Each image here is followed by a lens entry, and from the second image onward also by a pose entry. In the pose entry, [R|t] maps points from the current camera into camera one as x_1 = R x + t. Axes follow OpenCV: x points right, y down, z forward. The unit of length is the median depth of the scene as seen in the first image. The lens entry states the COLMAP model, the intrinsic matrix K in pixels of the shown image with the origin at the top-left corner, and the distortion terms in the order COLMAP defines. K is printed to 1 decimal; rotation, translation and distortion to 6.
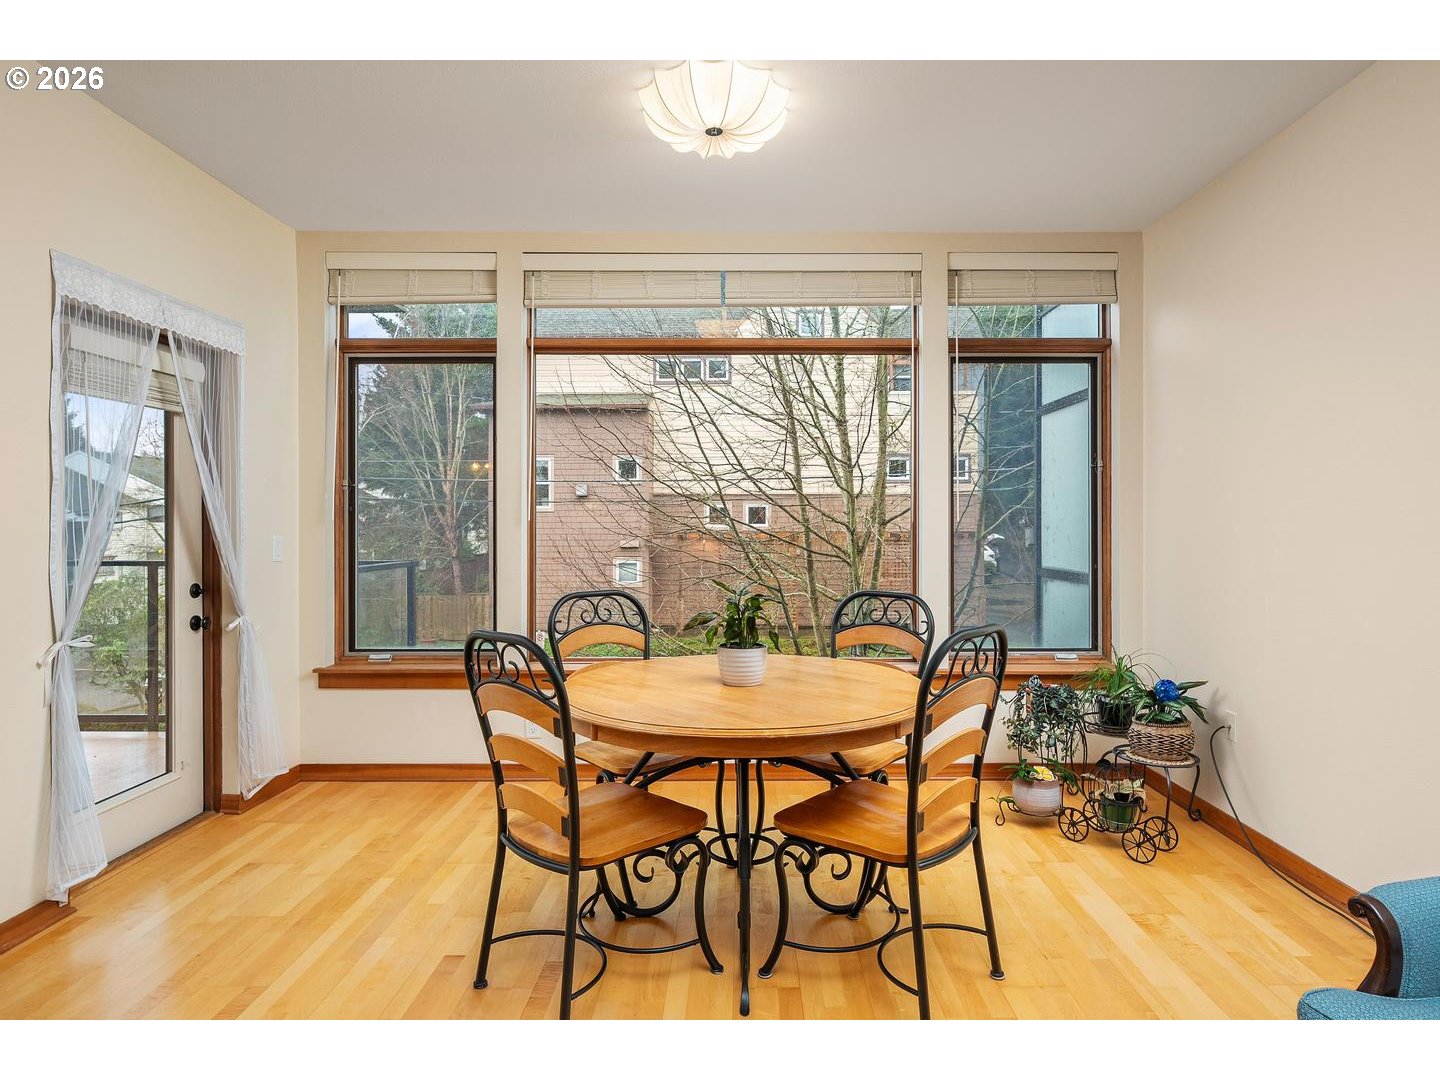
lens RADIAL K [[815.1, 0, 720.0], [0, 815.1, 540.0], [0, 0, 1]] dist [0.000713, -0.000034]
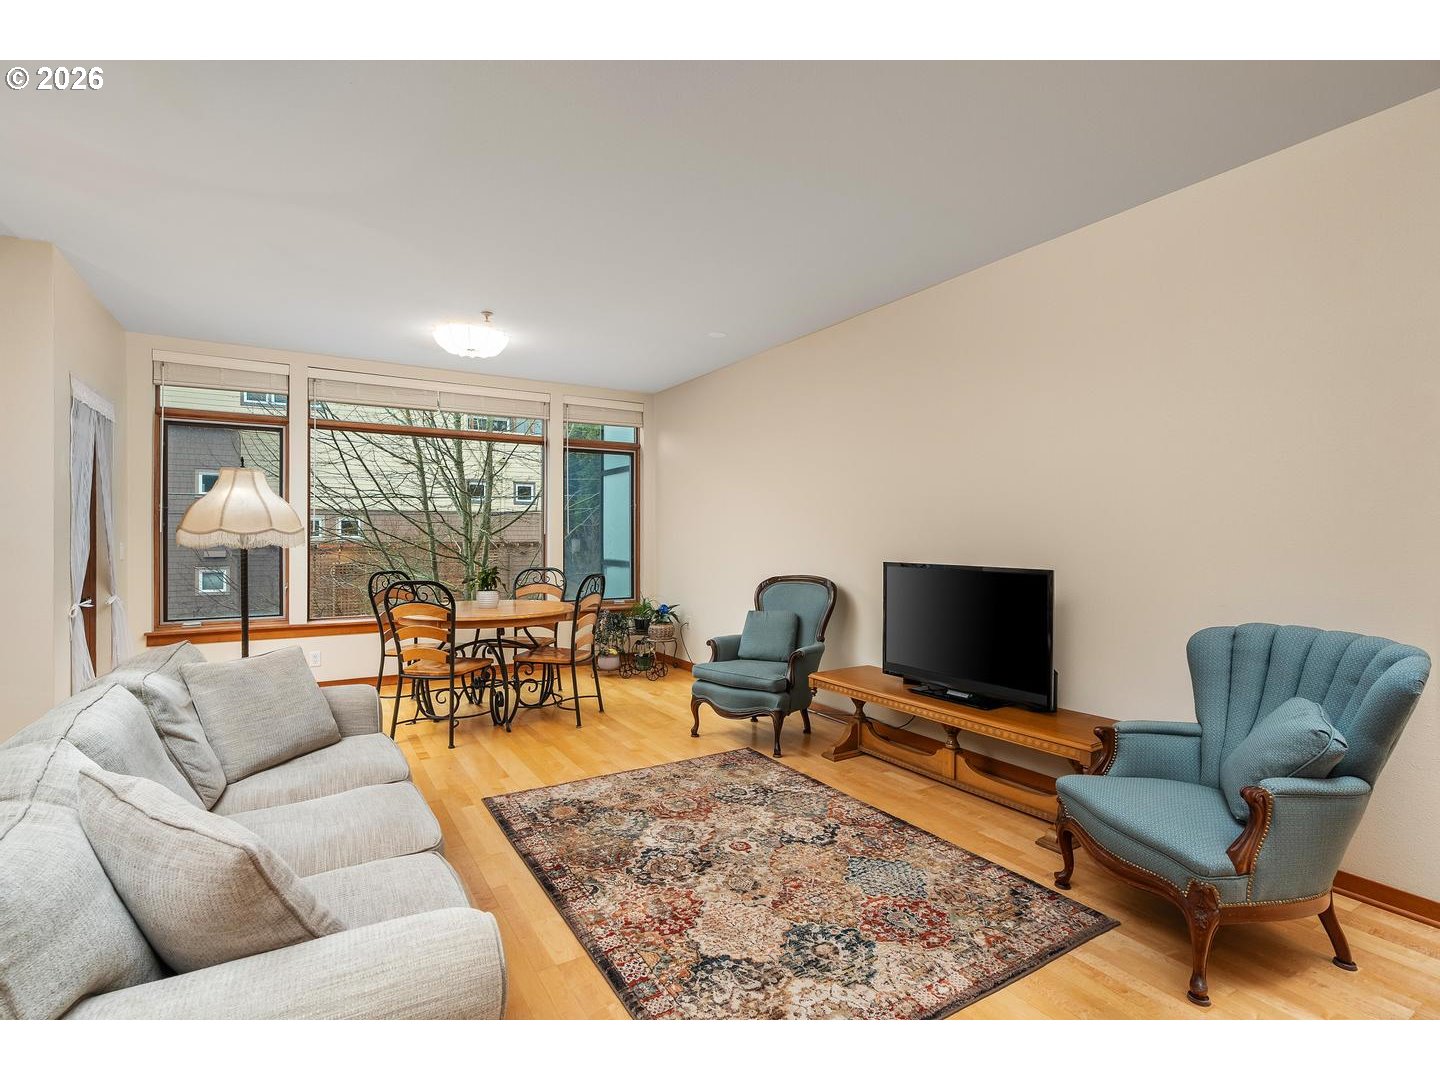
lens RADIAL K [[695.3, 0, 718.5], [0, 695.3, 536.1], [0, 0, 1]] dist [-0.000971, -0.000183]
pose [[0.846131, 0.003856, 0.532961, -0.288856], [0.006569, 0.999822, -0.017663, 0.013979], [-0.532934, 0.018446, 0.845955, -0.589071]]
